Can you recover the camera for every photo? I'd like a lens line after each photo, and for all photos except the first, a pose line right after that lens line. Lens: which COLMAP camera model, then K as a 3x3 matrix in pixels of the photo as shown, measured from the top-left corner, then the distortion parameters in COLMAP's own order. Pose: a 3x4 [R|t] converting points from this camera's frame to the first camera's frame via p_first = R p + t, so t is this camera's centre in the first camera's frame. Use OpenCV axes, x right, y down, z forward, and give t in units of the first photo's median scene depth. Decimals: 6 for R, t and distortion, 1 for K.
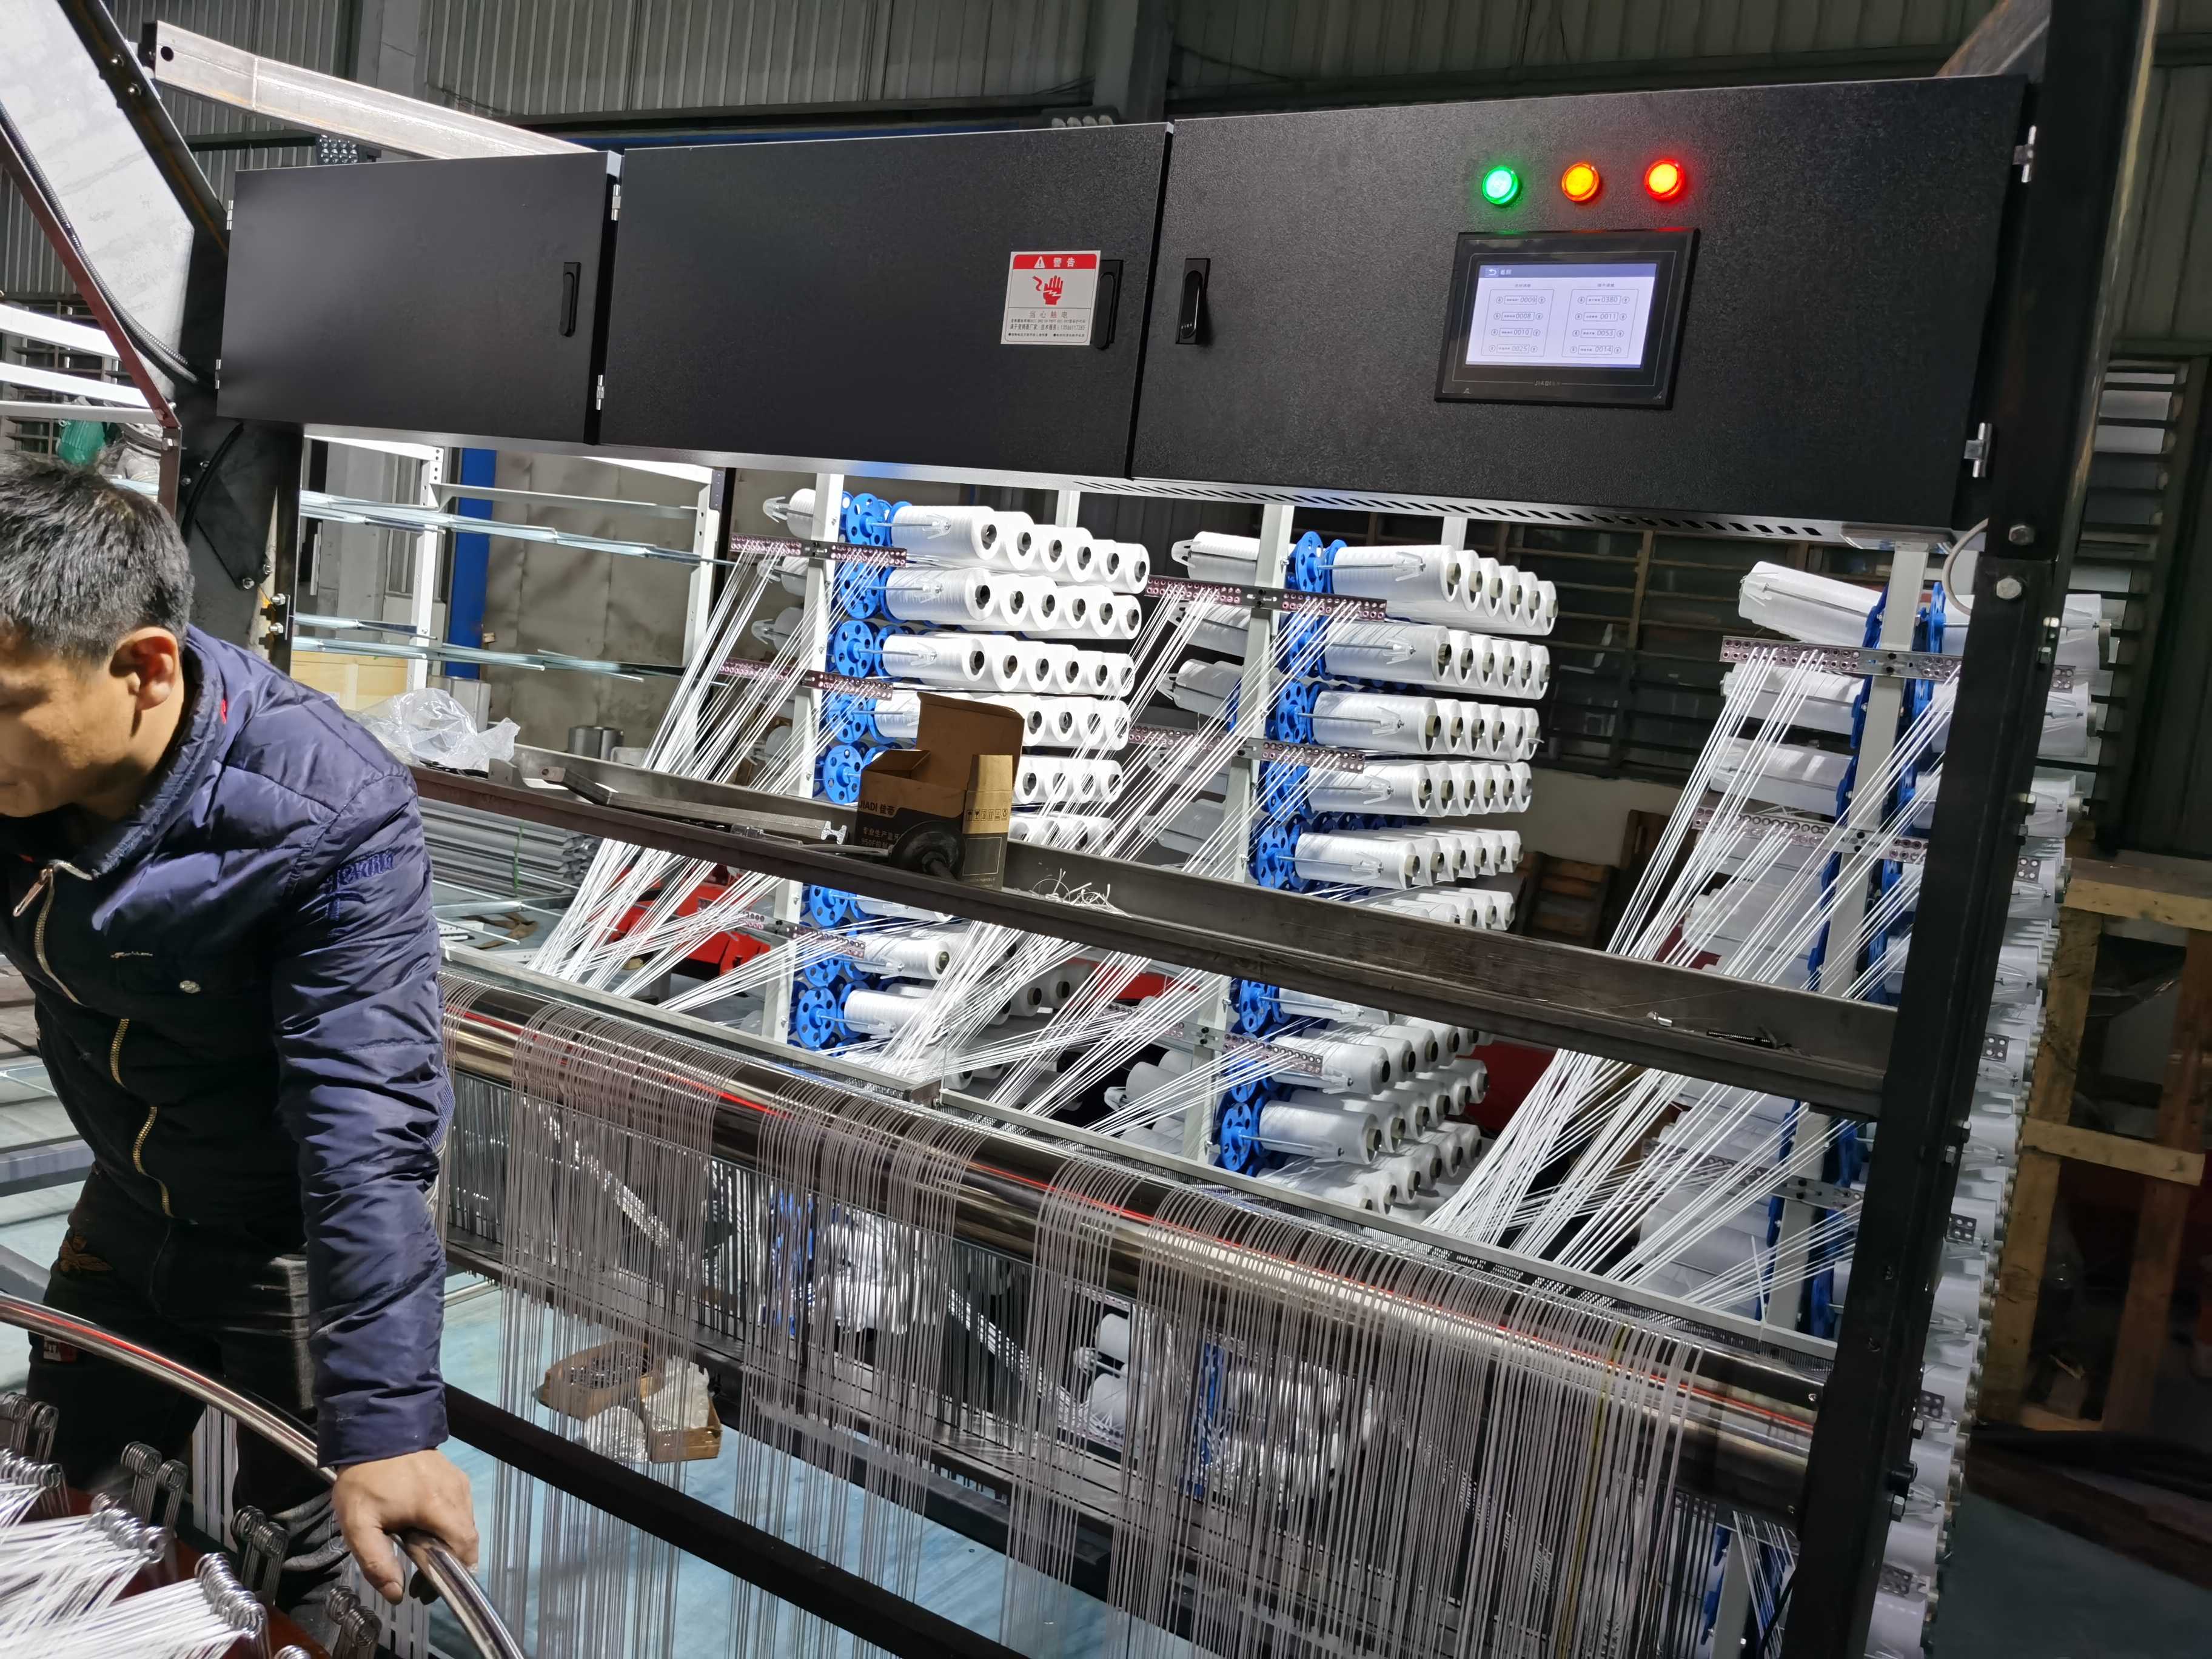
lens RADIAL K [[1719.7, 0, 1096.6], [0, 1719.7, 823.3], [0, 0, 1]] dist [0.033543, 0.000929]
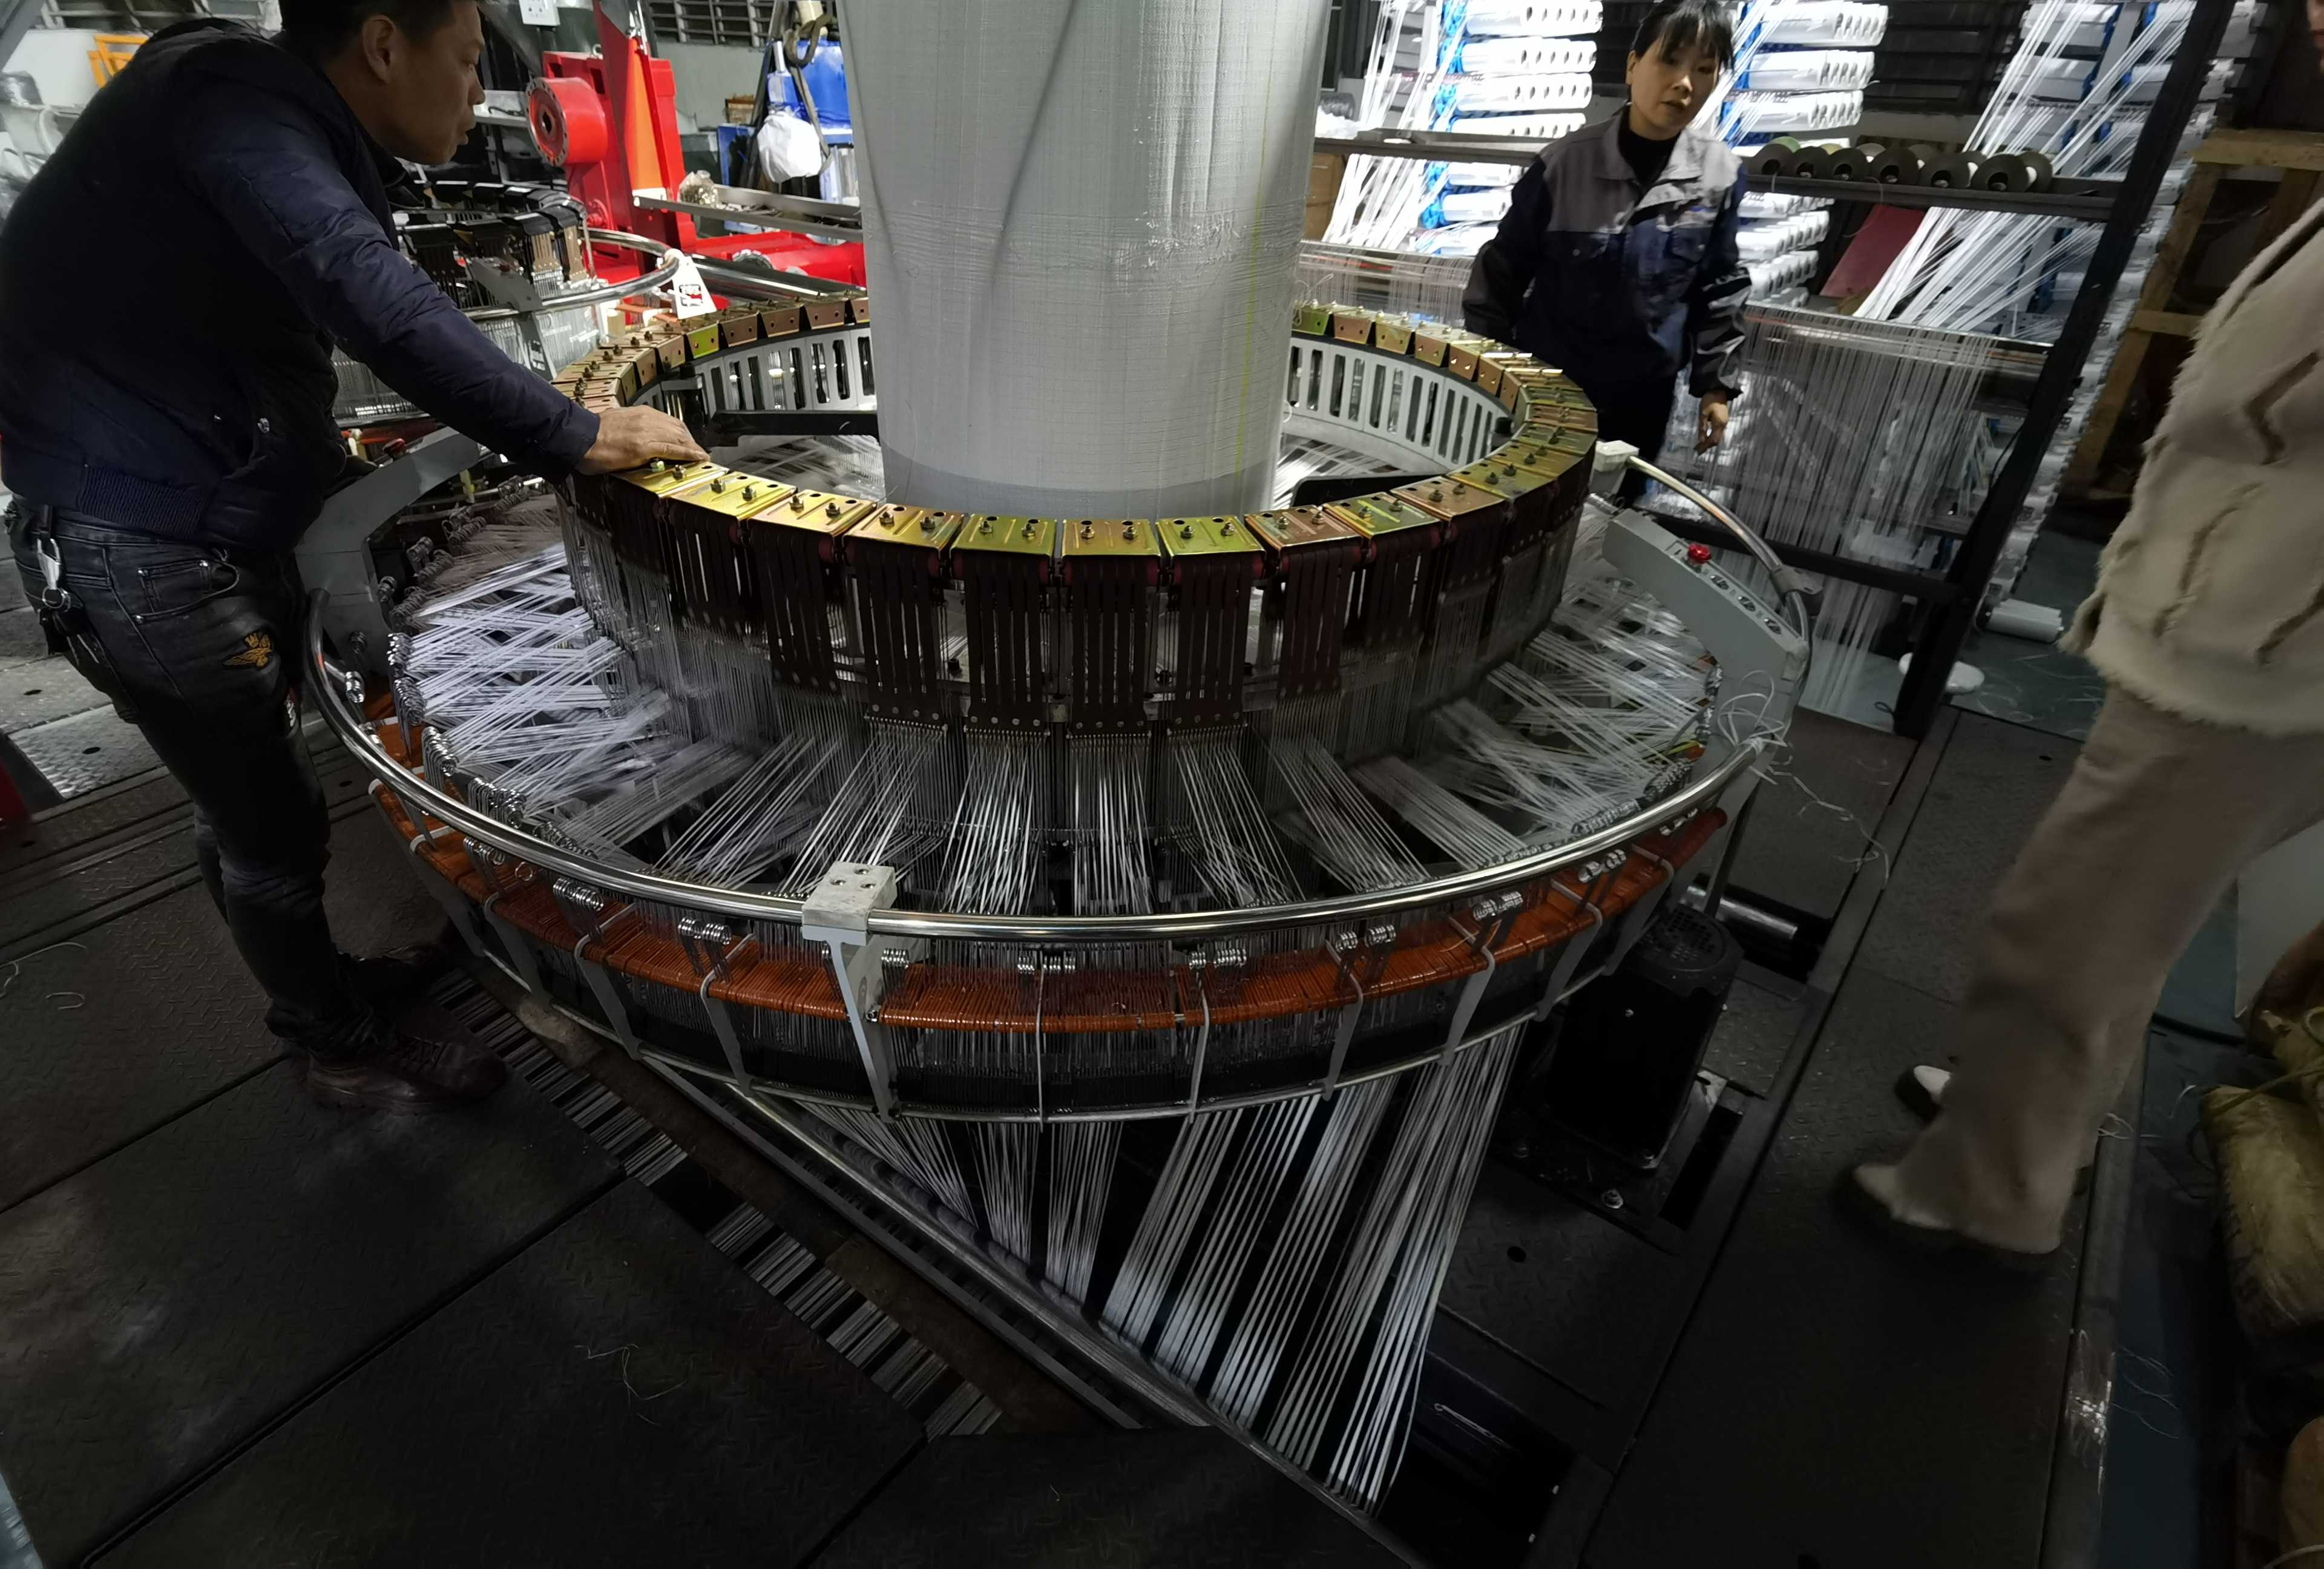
lens RADIAL K [[1190.5, 0, 1165.1], [0, 1190.5, 796.1], [0, 0, 1]] dist [-0.002423, 0.003840]
pose [[0.985936, -0.014933, -0.166453, -0.251811], [0.086302, 0.898414, 0.430586, 0.025399], [0.143114, -0.438895, 0.887068, -0.440861]]
